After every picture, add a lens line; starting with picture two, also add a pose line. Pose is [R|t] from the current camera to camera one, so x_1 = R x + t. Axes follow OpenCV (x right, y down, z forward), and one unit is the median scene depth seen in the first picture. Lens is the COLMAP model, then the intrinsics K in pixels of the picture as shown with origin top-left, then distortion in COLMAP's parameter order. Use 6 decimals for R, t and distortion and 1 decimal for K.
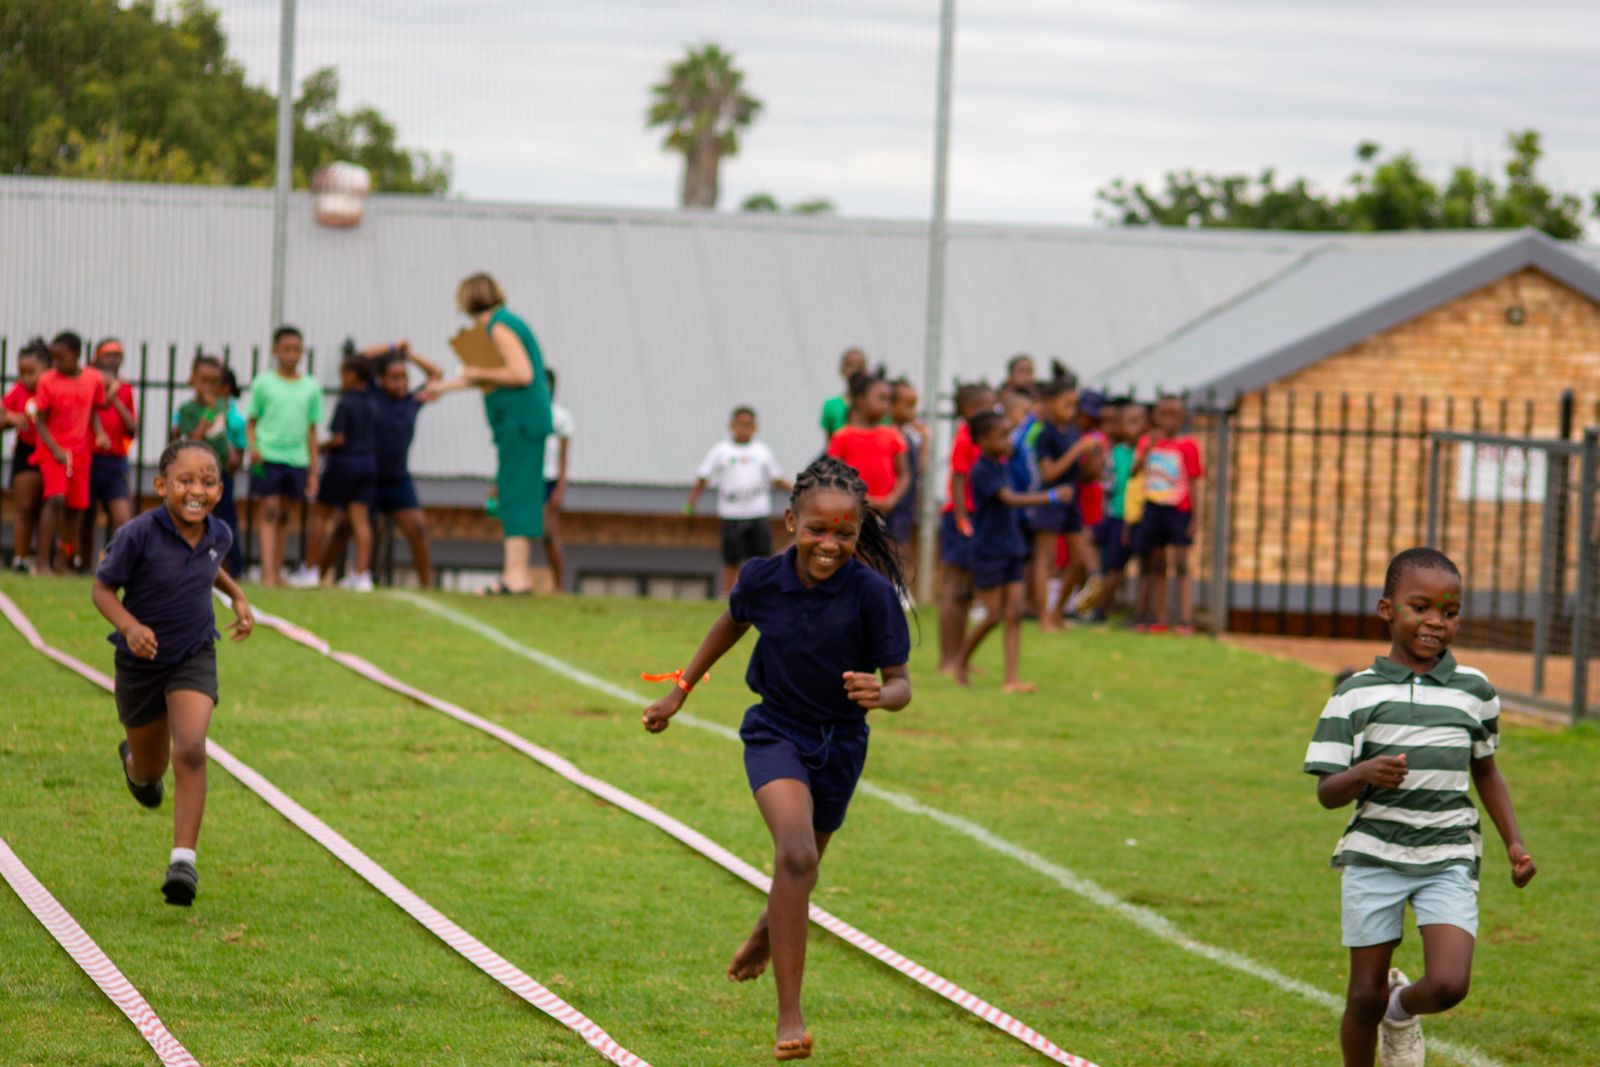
lens RADIAL K [[4986.5, 0, 800.0], [0, 4986.5, 533.5], [0, 0, 1]] dist [-0.183192, 0.872206]
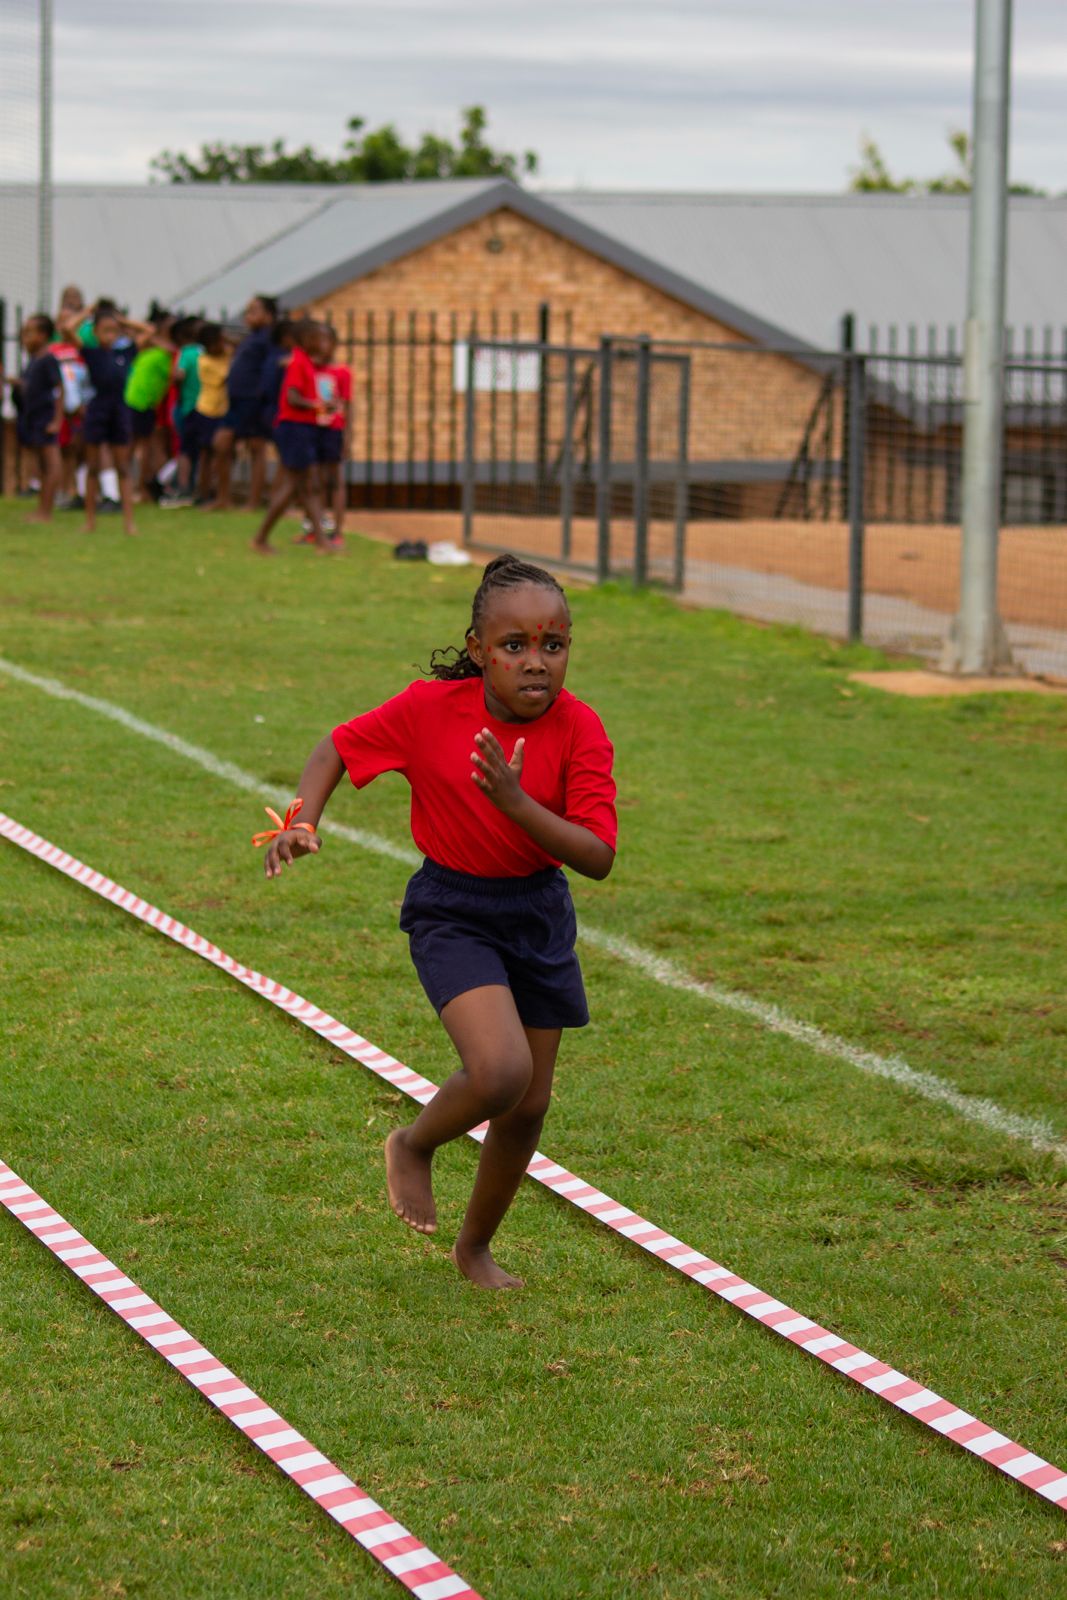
lens RADIAL K [[4986.5, 0, 533.5], [0, 4986.5, 800.0], [0, 0, 1]] dist [-0.183192, 0.872206]
pose [[0.993272, -0.035886, 0.110101, 0.003300], [0.028433, 0.997244, 0.068527, 0.004556], [-0.112257, -0.064935, 0.991555, -0.115328]]
